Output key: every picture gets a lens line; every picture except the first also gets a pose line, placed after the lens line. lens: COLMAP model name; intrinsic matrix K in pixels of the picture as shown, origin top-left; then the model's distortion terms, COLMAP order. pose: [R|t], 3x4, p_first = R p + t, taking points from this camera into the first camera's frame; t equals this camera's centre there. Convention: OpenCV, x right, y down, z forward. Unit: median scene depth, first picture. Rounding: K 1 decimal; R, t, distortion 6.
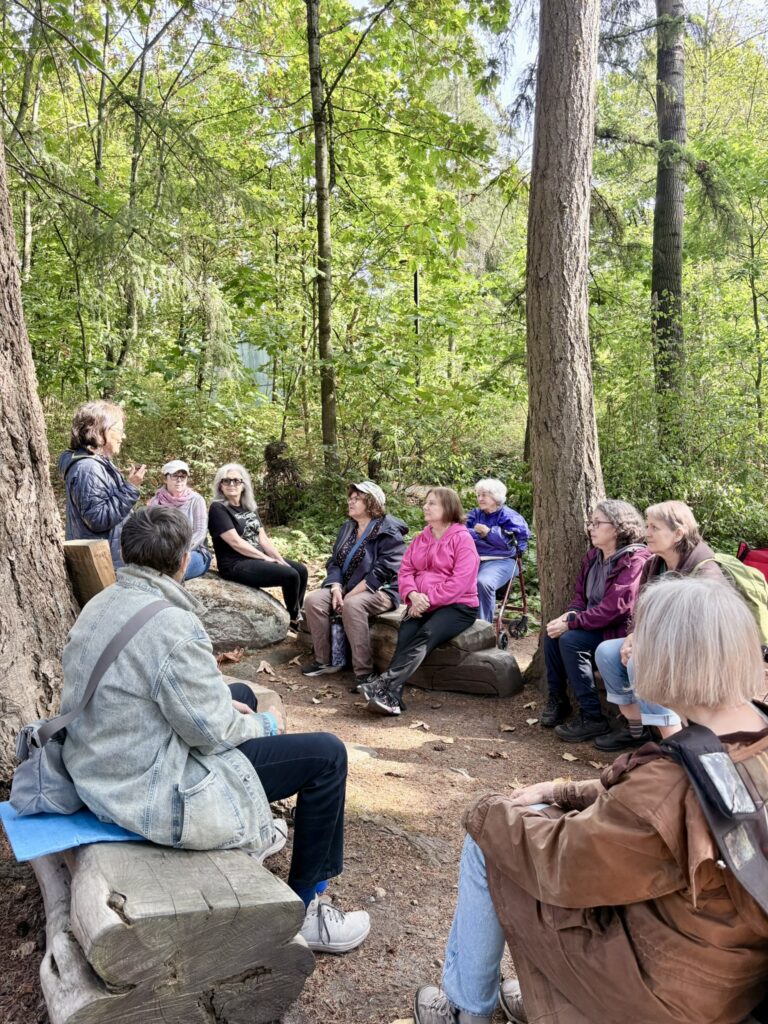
lens RADIAL K [[775.5, 0, 384.0], [0, 775.5, 512.0], [0, 0, 1]] dist [0.058268, -0.069386]
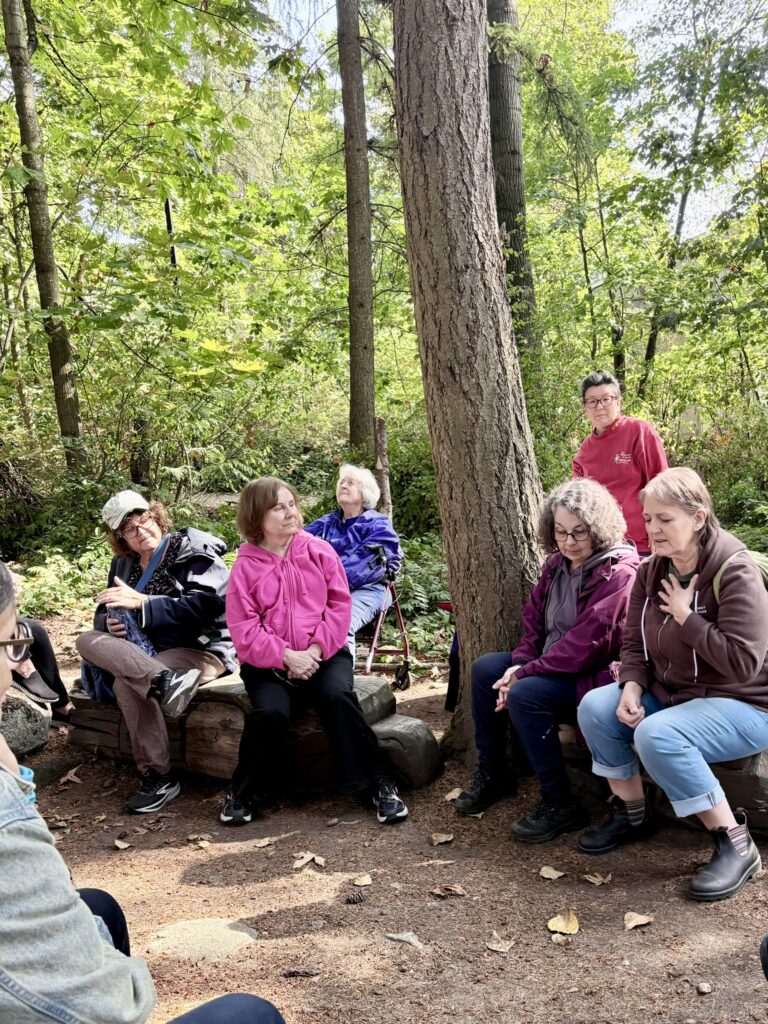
lens RADIAL K [[785.3, 0, 383.6], [0, 785.3, 604.9], [0, 0, 1]] dist [0.044216, -0.043268]
pose [[0.942834, -0.096660, 0.318937, -0.074577], [0.067745, 0.992621, 0.100568, 0.011689], [-0.326304, -0.073212, 0.942425, 0.379591]]
